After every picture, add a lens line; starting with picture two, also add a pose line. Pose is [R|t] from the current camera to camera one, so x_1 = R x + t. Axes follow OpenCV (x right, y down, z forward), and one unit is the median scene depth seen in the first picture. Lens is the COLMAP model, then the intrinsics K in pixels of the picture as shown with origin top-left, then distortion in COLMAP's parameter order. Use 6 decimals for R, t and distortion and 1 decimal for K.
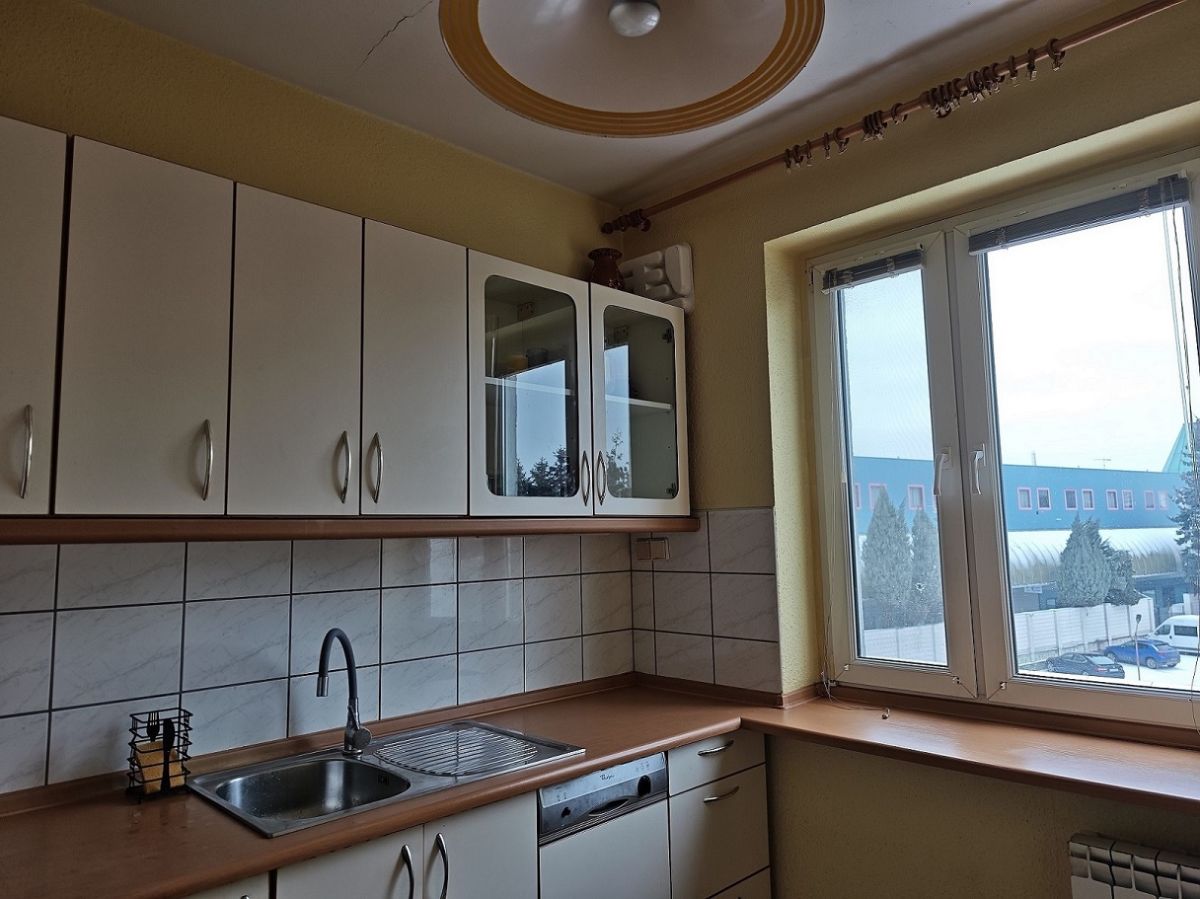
lens RADIAL K [[799.6, 0, 590.4], [0, 799.6, 455.6], [0, 0, 1]] dist [0.047135, -0.044568]
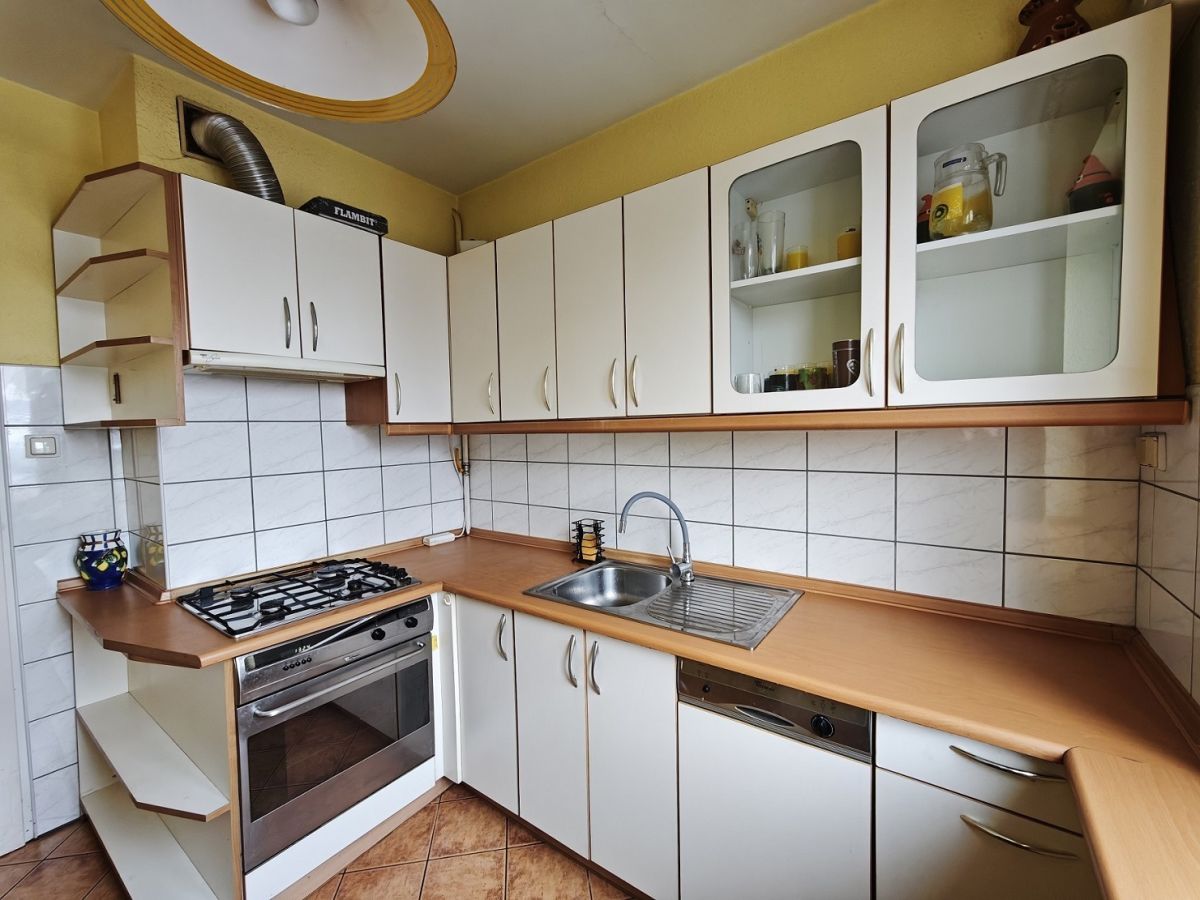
lens RADIAL K [[491.3, 0, 664.5], [0, 491.3, 455.8], [0, 0, 1]] dist [0.005287, -0.001332]
pose [[0.231729, 0.062652, -0.970761, 0.481125], [0.106071, 0.990346, 0.089236, 0.060340], [0.966980, -0.123648, 0.222846, 0.712101]]
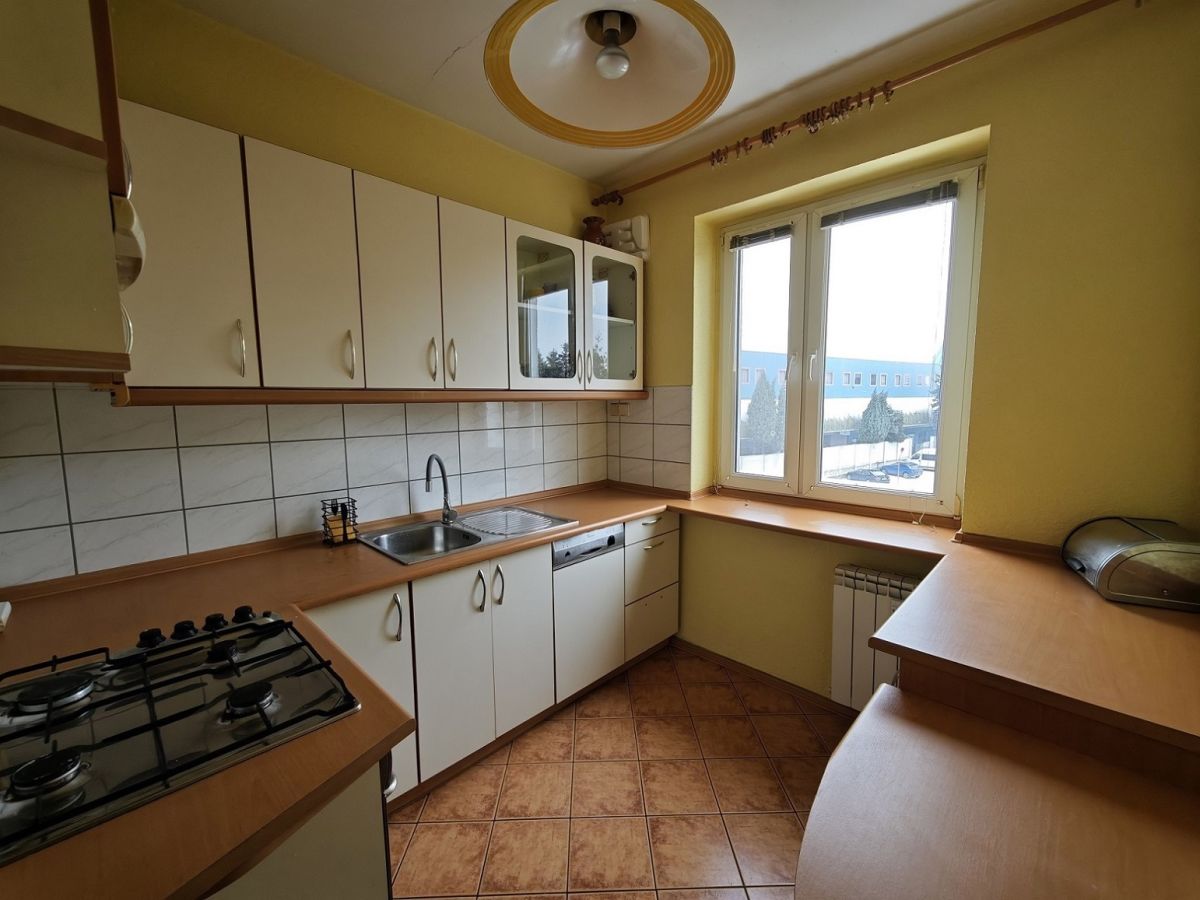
lens RADIAL K [[491.3, 0, 600.4], [0, 491.3, 451.7], [0, 0, 1]] dist [0.005287, -0.001332]
pose [[0.999383, 0.008444, 0.034091, 0.003265], [-0.015294, 0.978431, 0.206006, -0.011237], [-0.031616, -0.206401, 0.977957, -0.034982]]
